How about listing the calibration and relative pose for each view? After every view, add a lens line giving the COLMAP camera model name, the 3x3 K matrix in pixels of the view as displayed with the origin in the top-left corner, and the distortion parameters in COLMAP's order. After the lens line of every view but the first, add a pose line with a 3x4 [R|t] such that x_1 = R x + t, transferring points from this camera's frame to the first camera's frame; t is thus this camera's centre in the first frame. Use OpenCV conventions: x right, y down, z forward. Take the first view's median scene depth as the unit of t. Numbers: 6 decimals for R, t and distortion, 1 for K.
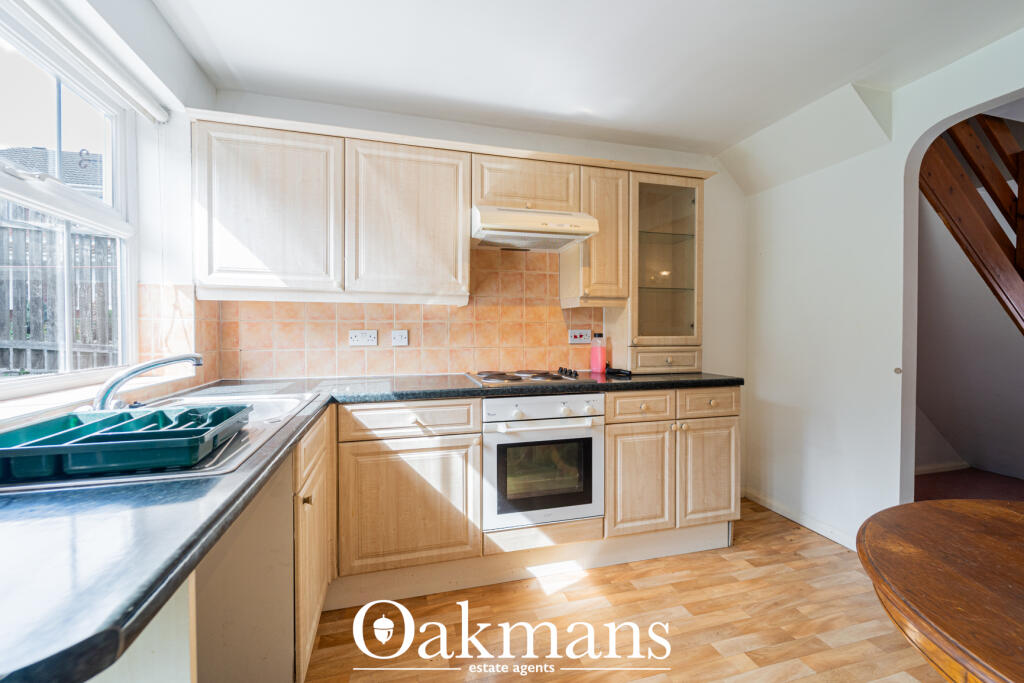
lens RADIAL K [[417.9, 0, 509.7], [0, 417.9, 336.3], [0, 0, 1]] dist [0.000552, -0.000091]
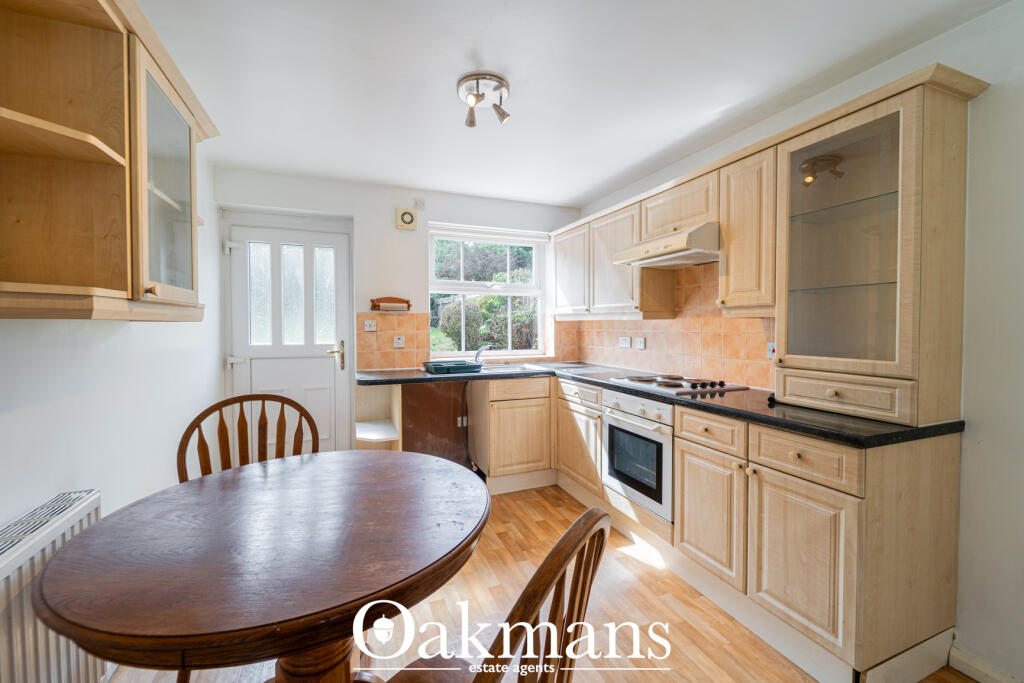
lens RADIAL K [[417.9, 0, 509.7], [0, 417.9, 336.3], [0, 0, 1]] dist [0.000552, -0.000091]
pose [[0.113781, 0.026604, -0.993150, 1.132227], [-0.013992, 0.999585, 0.025174, -0.051158], [0.993407, 0.011031, 0.114107, 0.455090]]
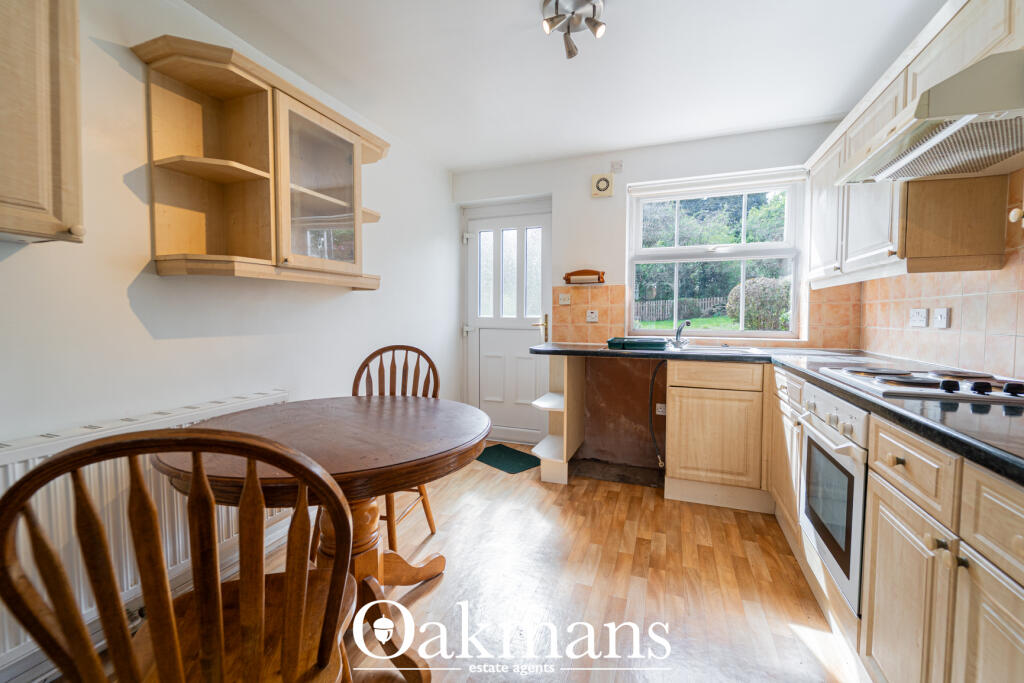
lens RADIAL K [[420.2, 0, 509.4], [0, 420.2, 336.6], [0, 0, 1]] dist [-0.000678, -0.000338]
pose [[-0.601284, 0.038227, -0.798120, 0.930165], [-0.014512, 0.998168, 0.058742, 0.004328], [0.798903, 0.046903, -0.599628, 0.895699]]
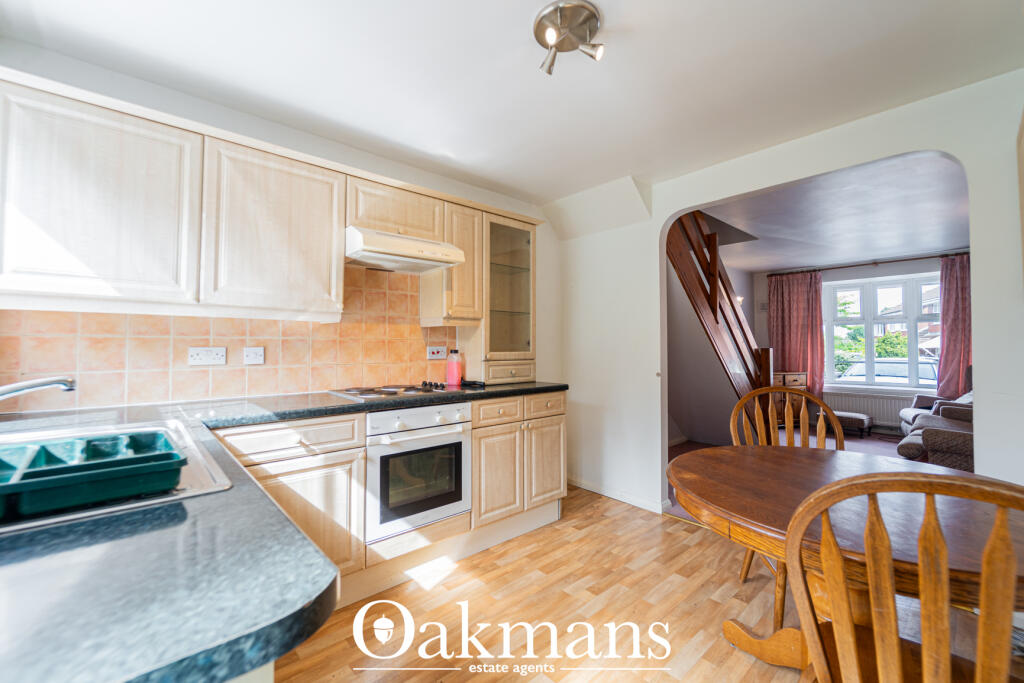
lens RADIAL K [[420.2, 0, 509.4], [0, 420.2, 336.6], [0, 0, 1]] dist [-0.000678, -0.000338]
pose [[0.896026, 0.009442, 0.443900, -0.184650], [0.007116, 0.999340, -0.035620, -0.001491], [-0.443944, 0.035075, 0.895368, -0.085158]]
